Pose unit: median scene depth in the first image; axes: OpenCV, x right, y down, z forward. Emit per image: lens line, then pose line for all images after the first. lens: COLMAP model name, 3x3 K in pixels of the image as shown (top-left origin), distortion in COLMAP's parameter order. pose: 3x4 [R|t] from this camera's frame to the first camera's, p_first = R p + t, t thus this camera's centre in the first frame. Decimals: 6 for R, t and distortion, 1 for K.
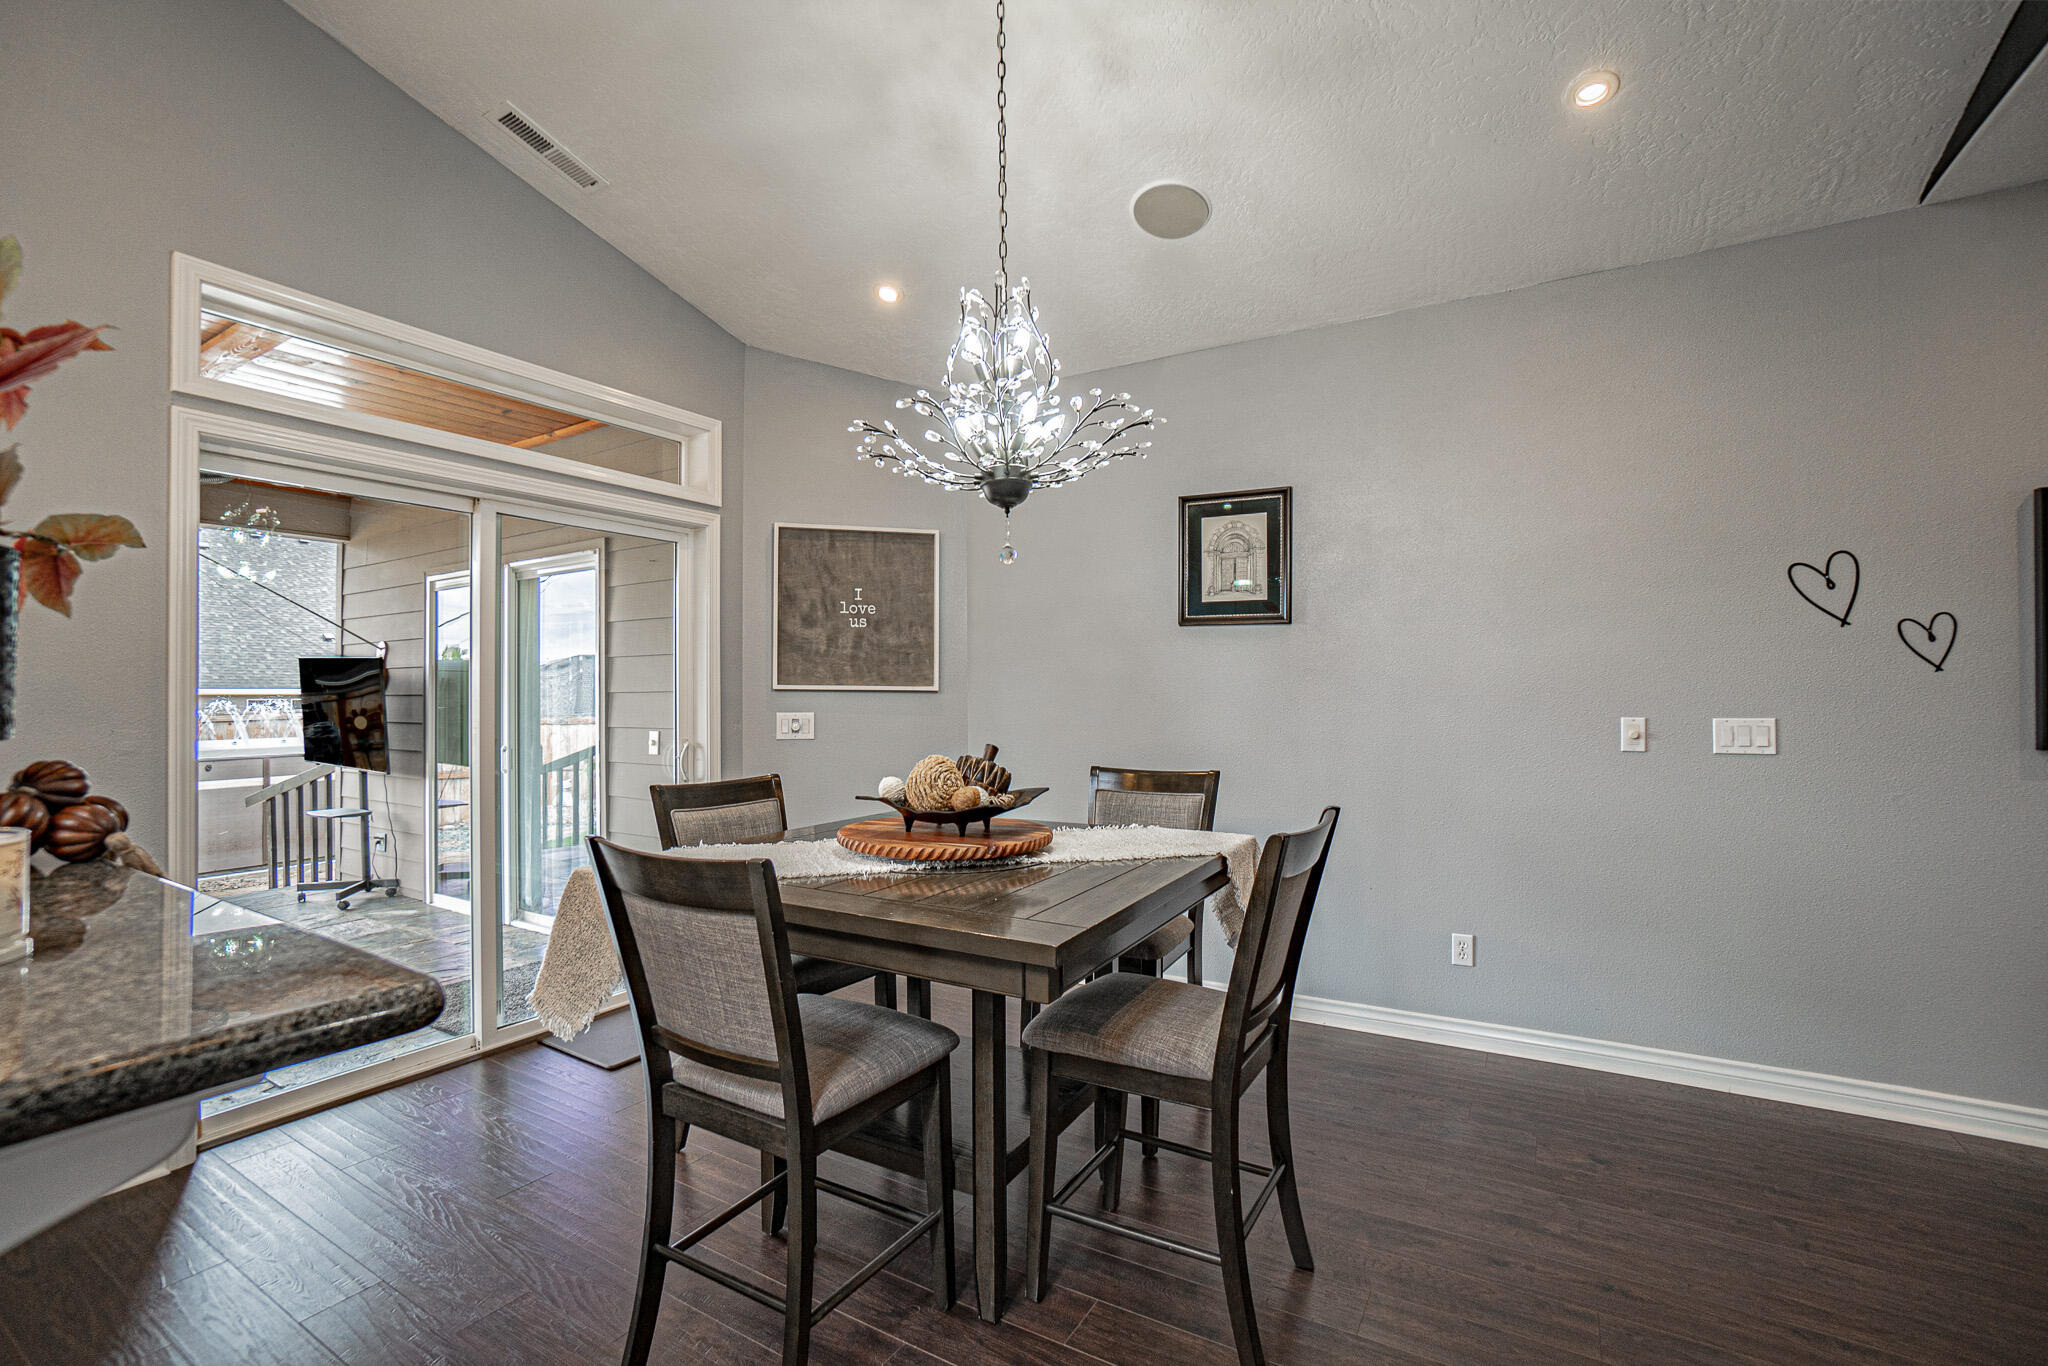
lens RADIAL K [[907.2, 0, 999.0], [0, 907.2, 677.0], [0, 0, 1]] dist [-0.052908, 0.017458]
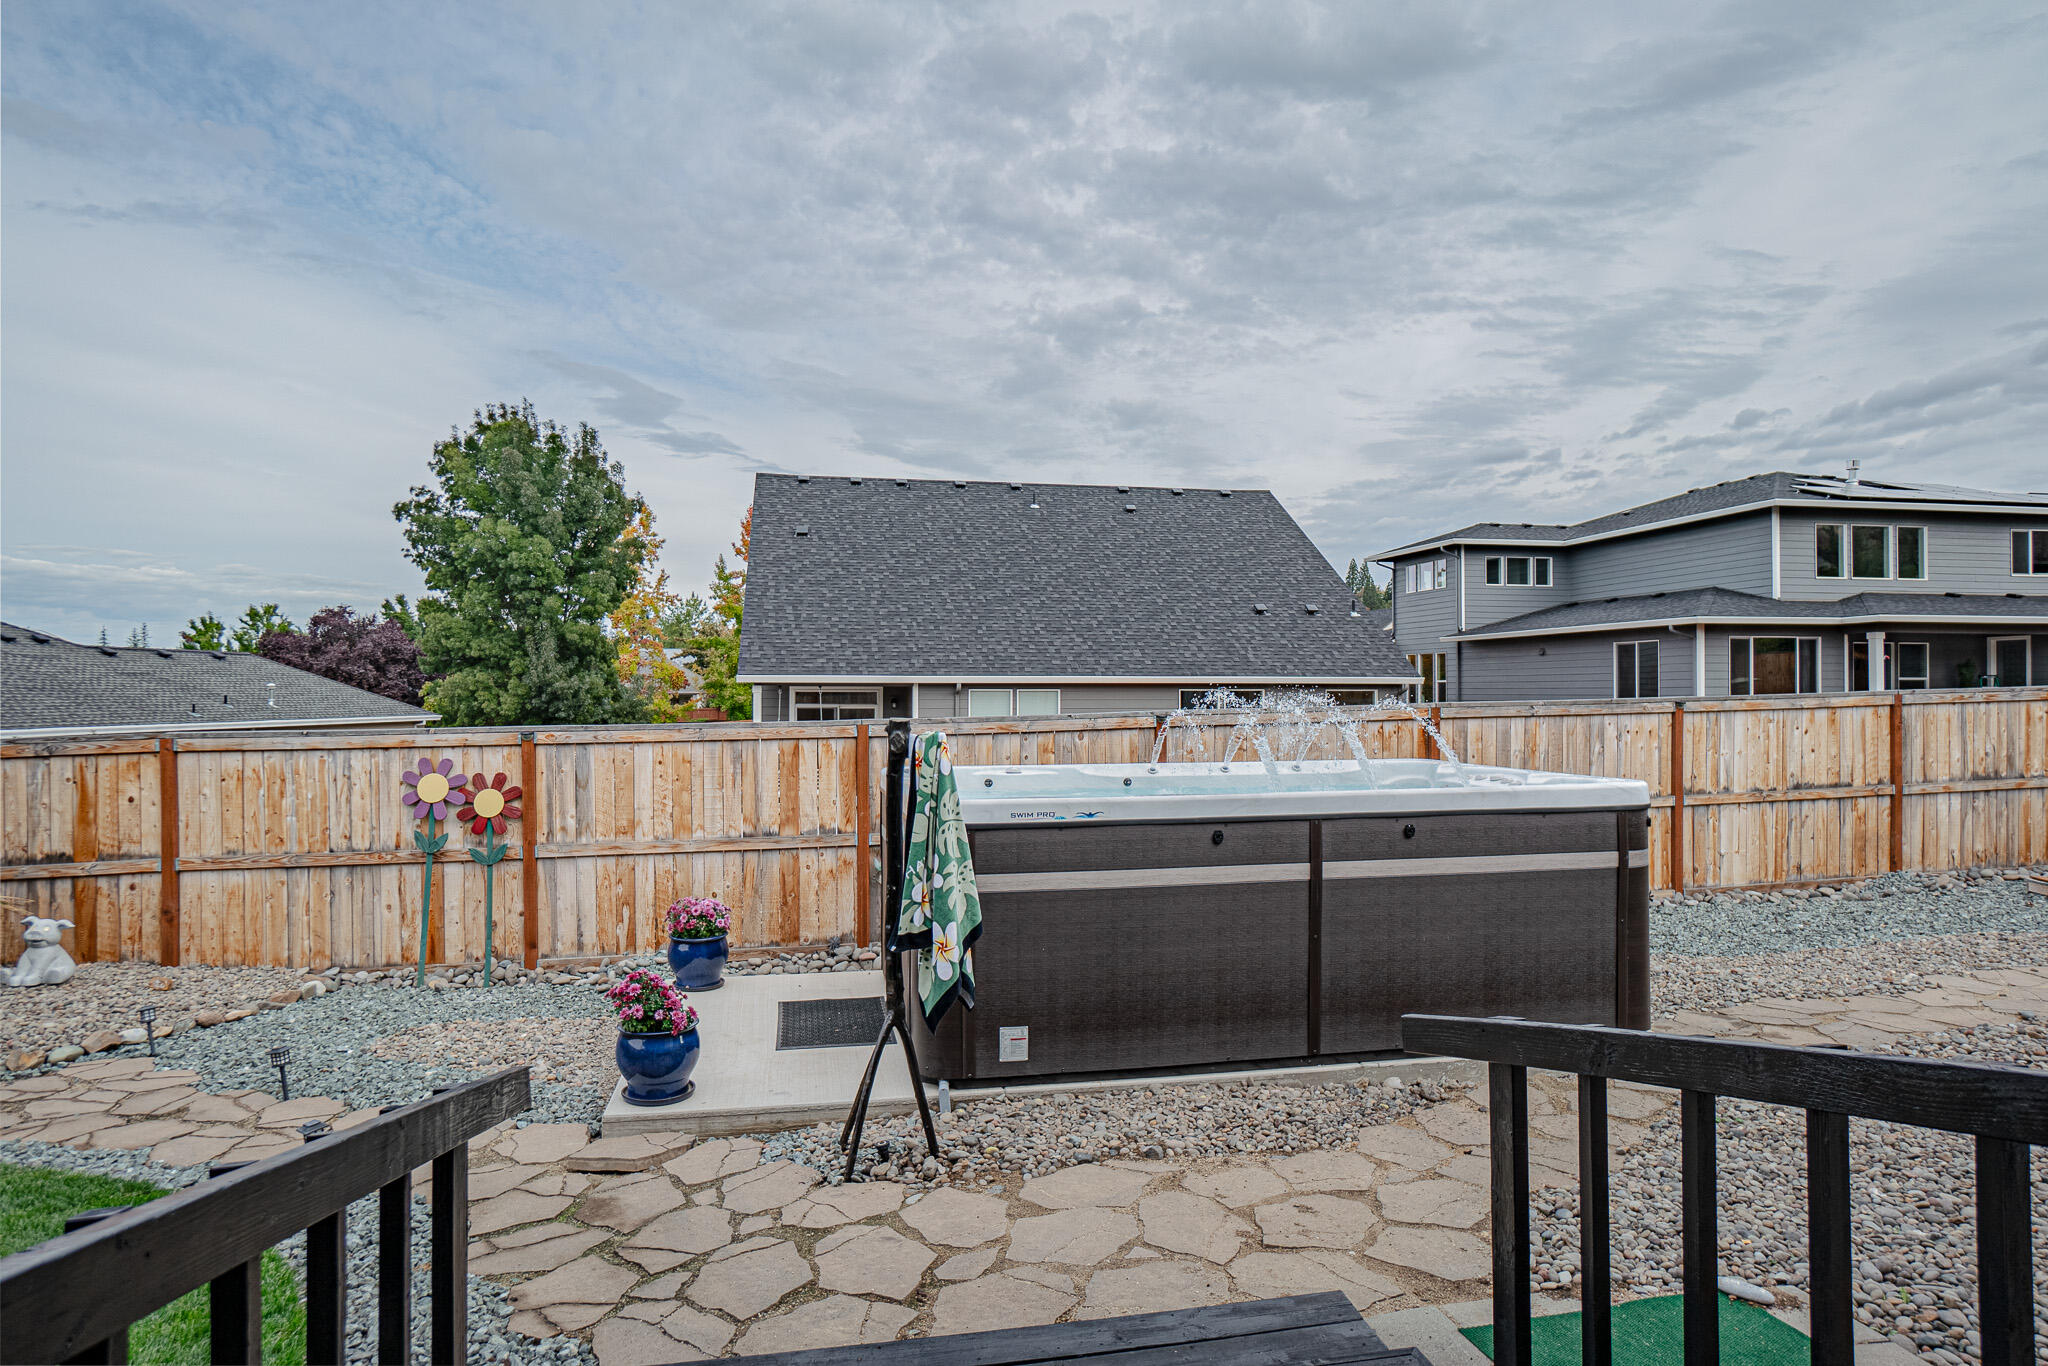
lens RADIAL K [[1136.6, 0, 1018.4], [0, 1136.6, 680.0], [0, 0, 1]] dist [-0.015505, 0.008257]
pose [[0.682041, -0.000082, -0.731314, -1.201936], [0.010287, 0.999902, 0.009481, 0.030091], [0.731241, -0.013989, 0.681975, 1.162508]]
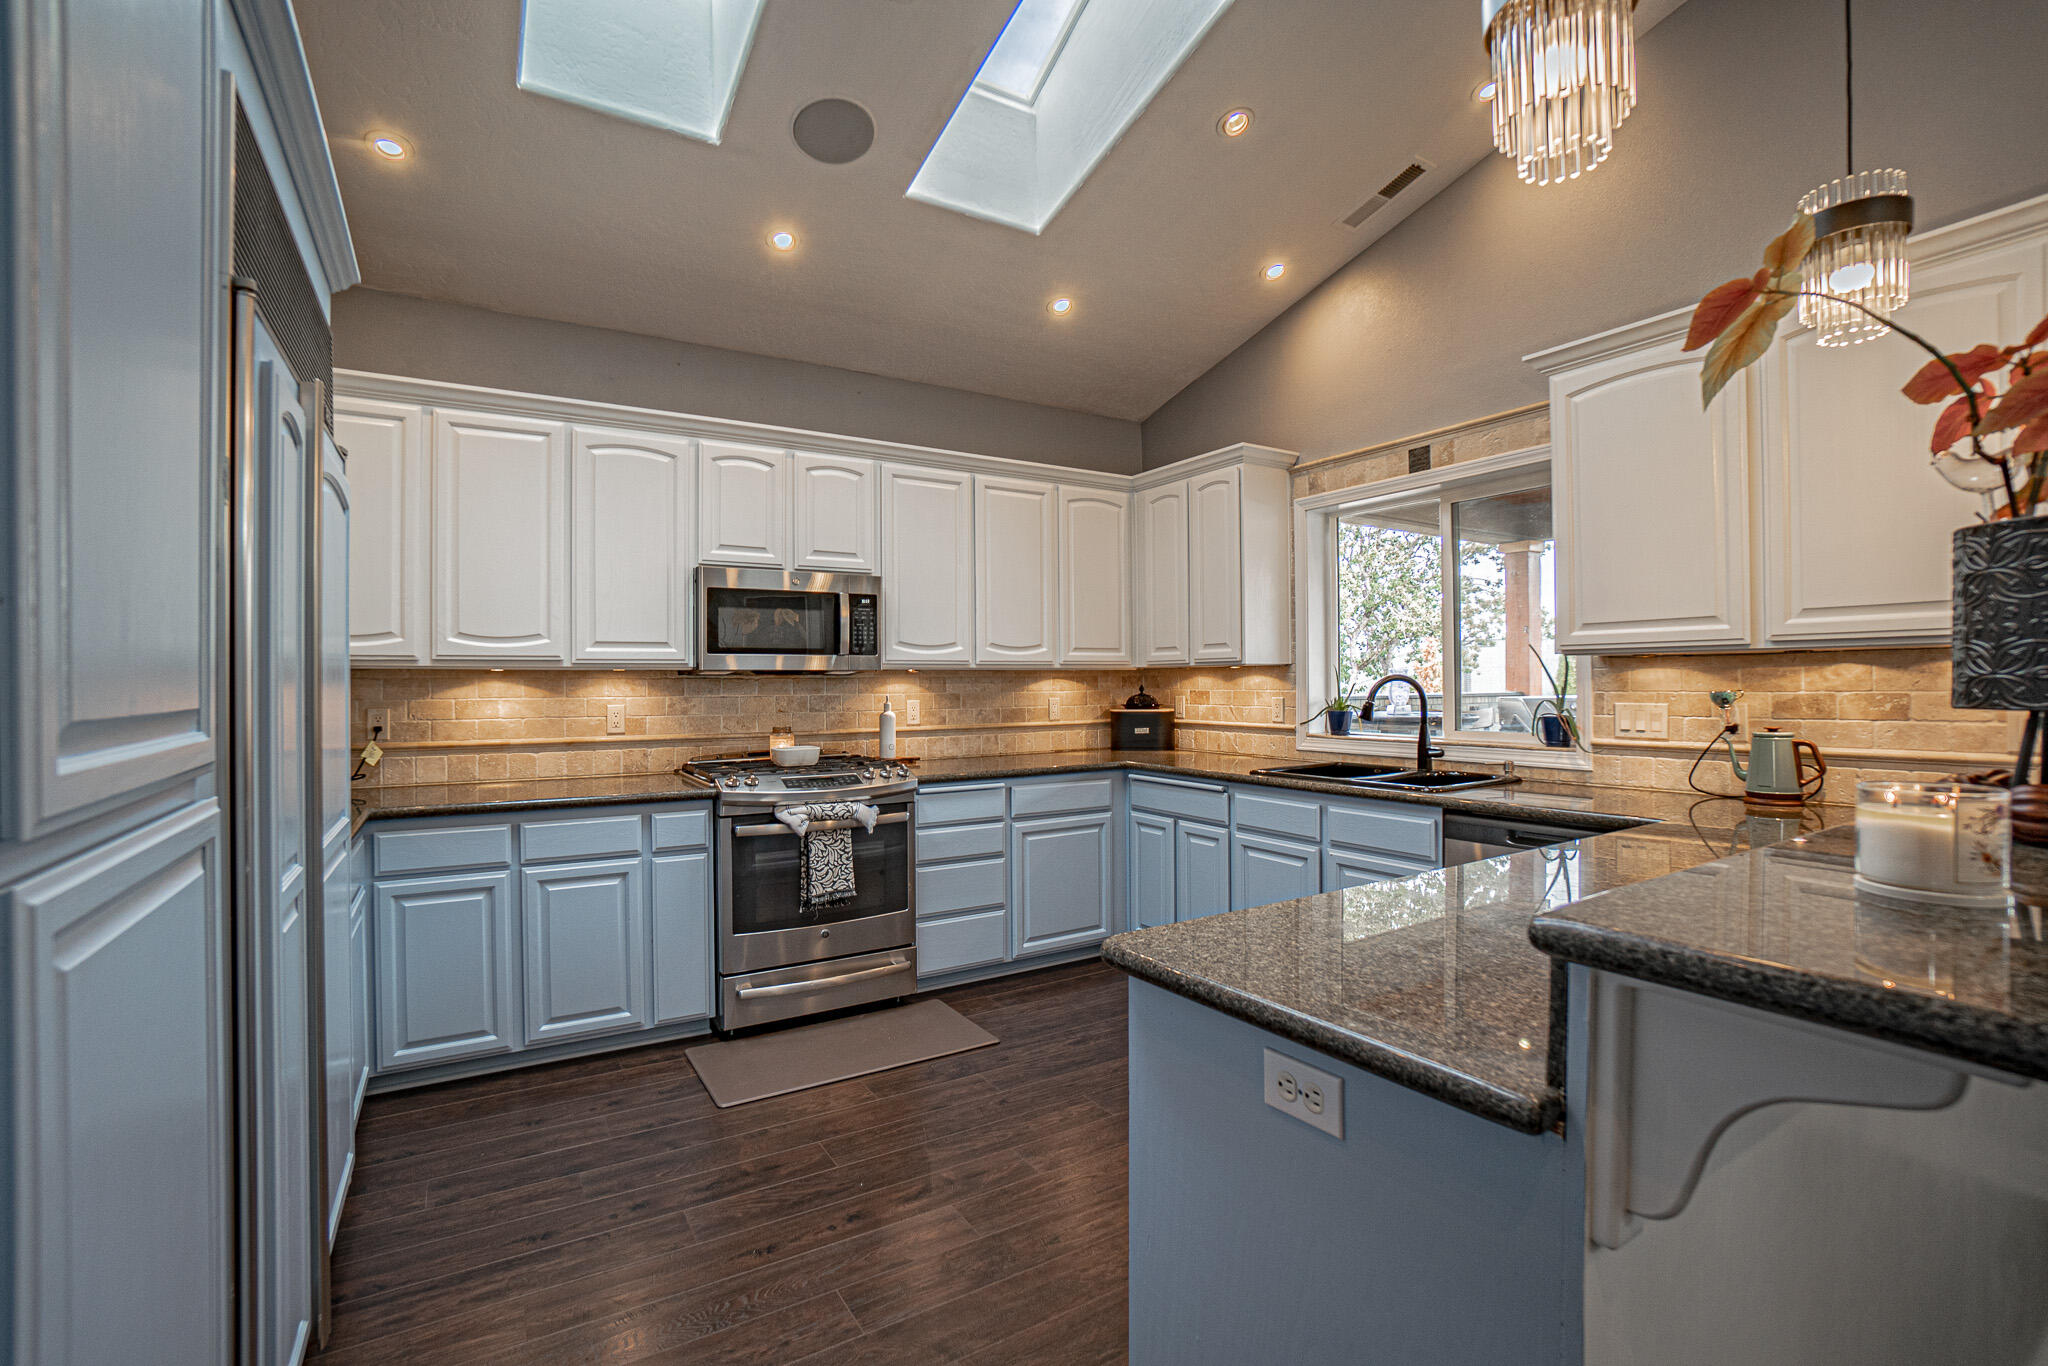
lens RADIAL K [[907.2, 0, 1019.7], [0, 907.2, 680.3], [0, 0, 1]] dist [-0.052908, 0.017458]
pose [[-0.438179, 0.005801, -0.898869, 0.065545], [0.028862, 0.999554, -0.007618, 0.002626], [0.898424, -0.029281, -0.438151, 0.072907]]
